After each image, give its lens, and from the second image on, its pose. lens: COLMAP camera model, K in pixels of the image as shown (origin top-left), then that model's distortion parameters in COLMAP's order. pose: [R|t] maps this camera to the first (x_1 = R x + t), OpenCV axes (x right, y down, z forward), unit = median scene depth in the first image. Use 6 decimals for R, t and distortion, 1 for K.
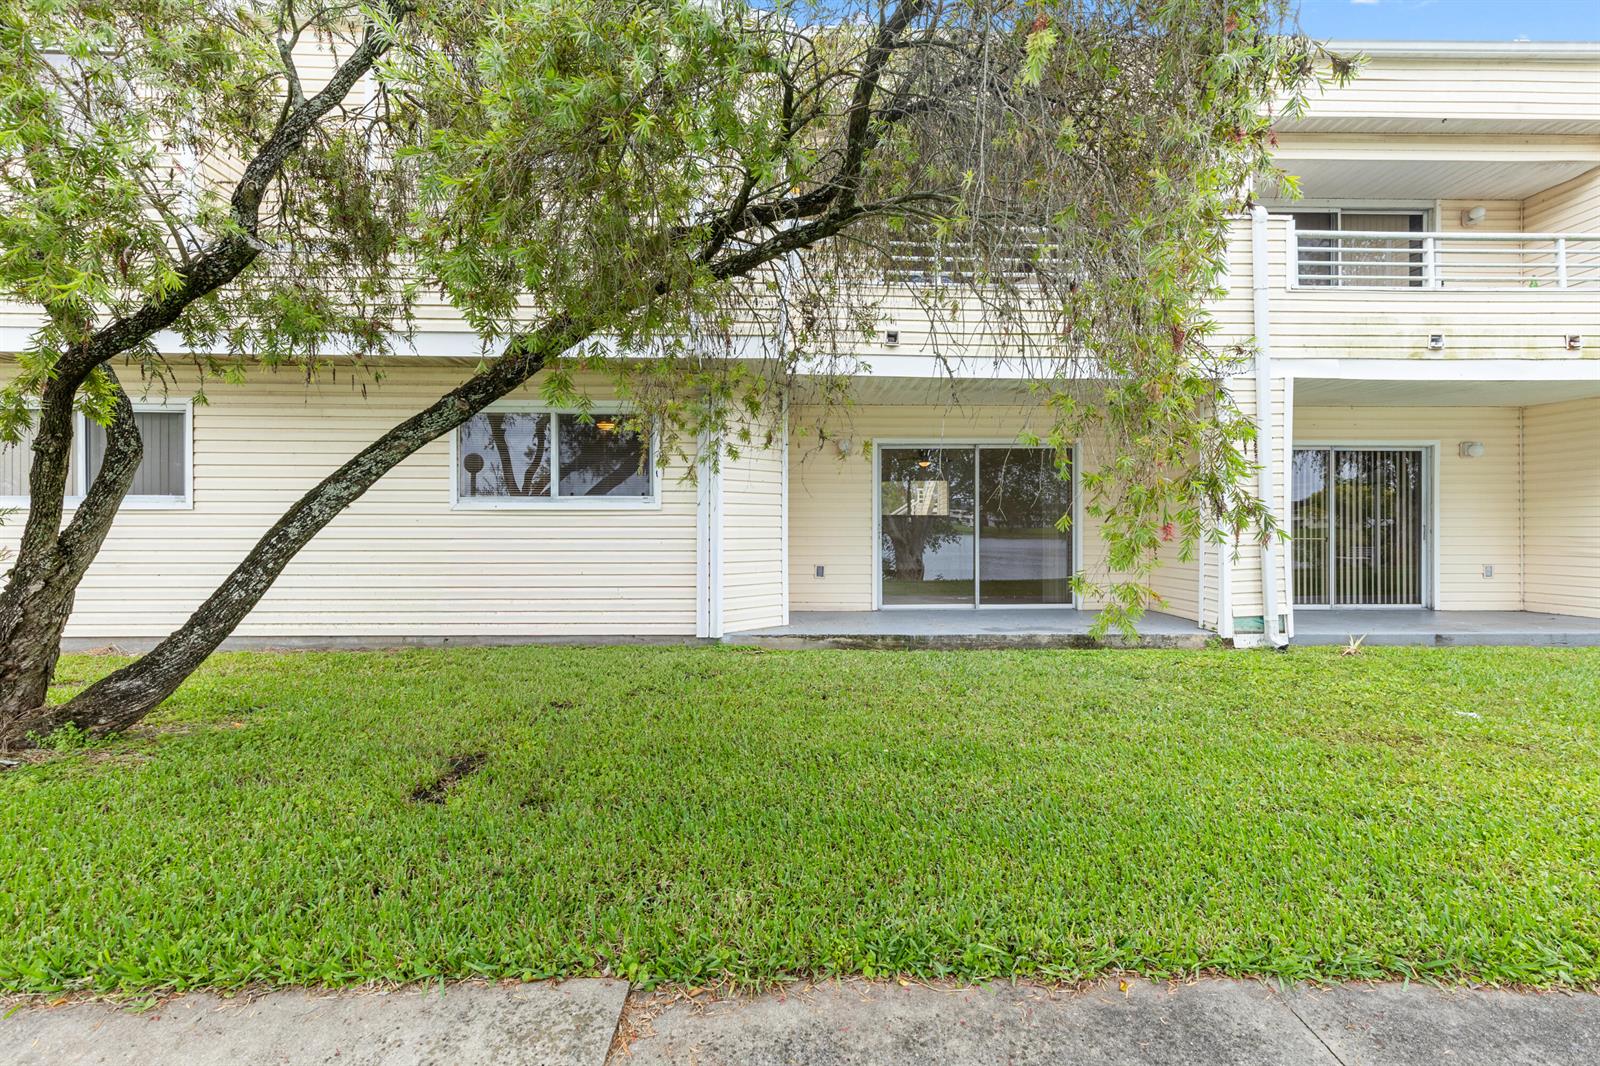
lens RADIAL K [[718.3, 0, 802.4], [0, 718.3, 528.9], [0, 0, 1]] dist [0.008545, -0.000938]
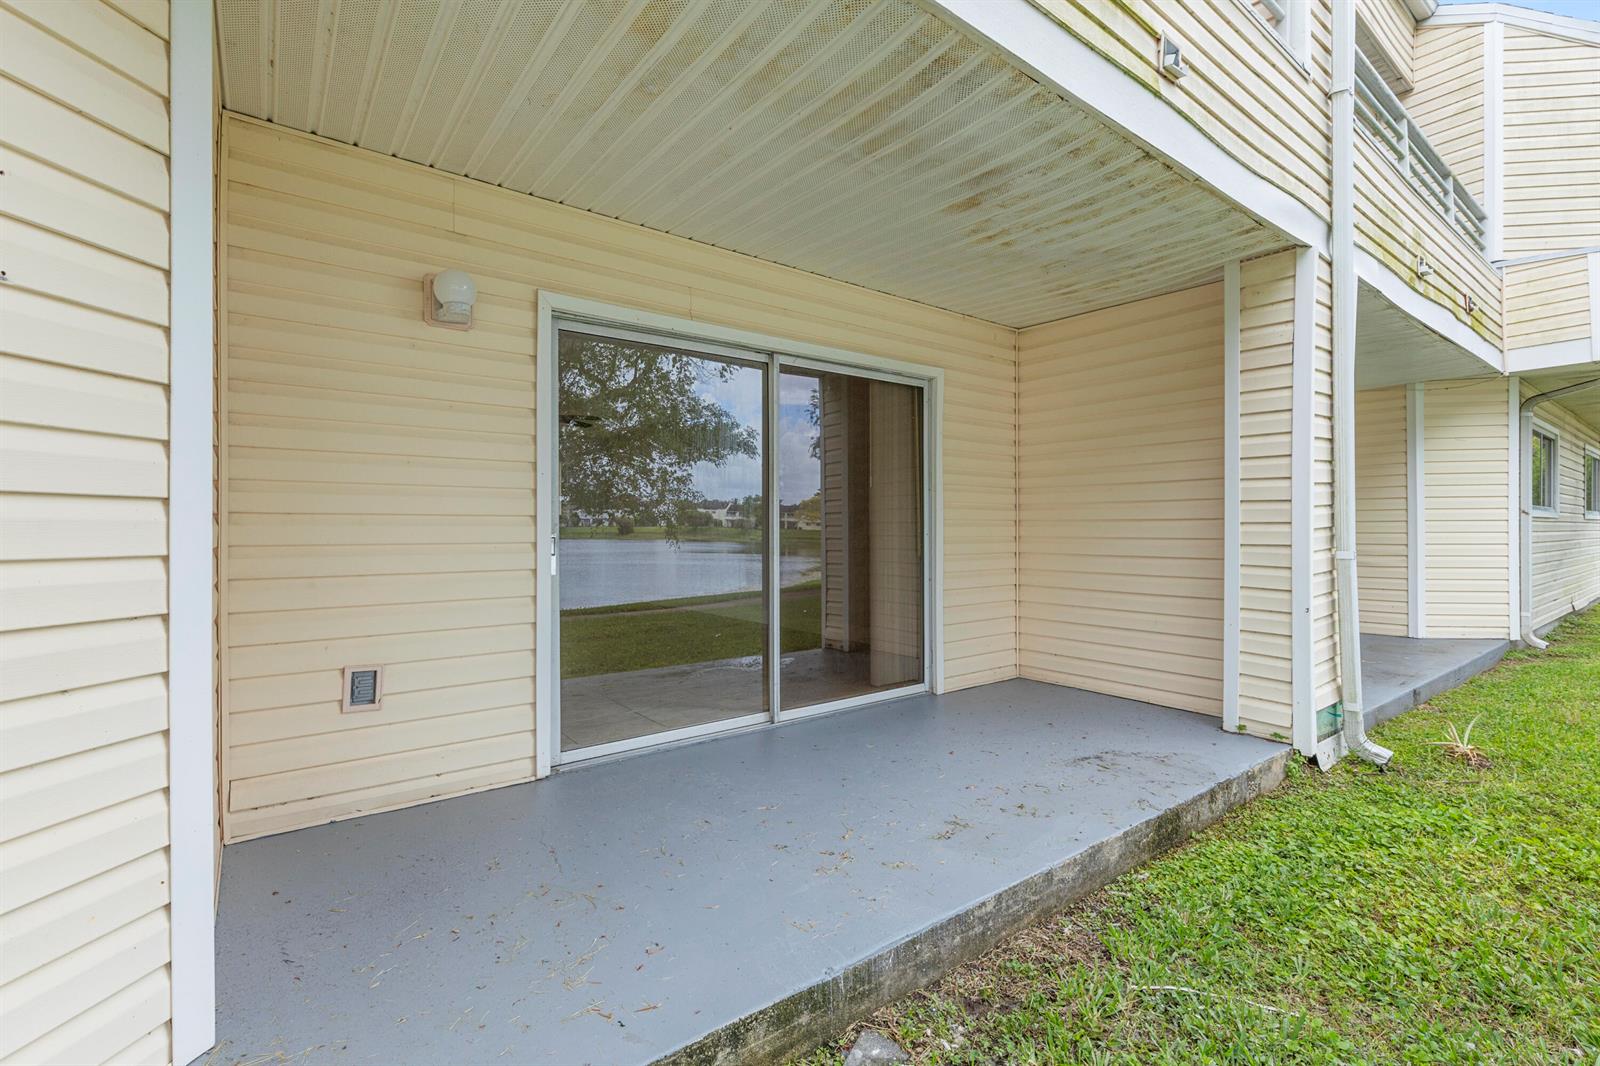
lens RADIAL K [[718.3, 0, 807.9], [0, 718.3, 527.2], [0, 0, 1]] dist [0.008545, -0.000938]
pose [[0.807675, 0.001415, 0.589626, -0.004441], [0.001829, 0.999986, -0.004905, -0.009000], [-0.589625, 0.005040, 0.807662, 0.756732]]
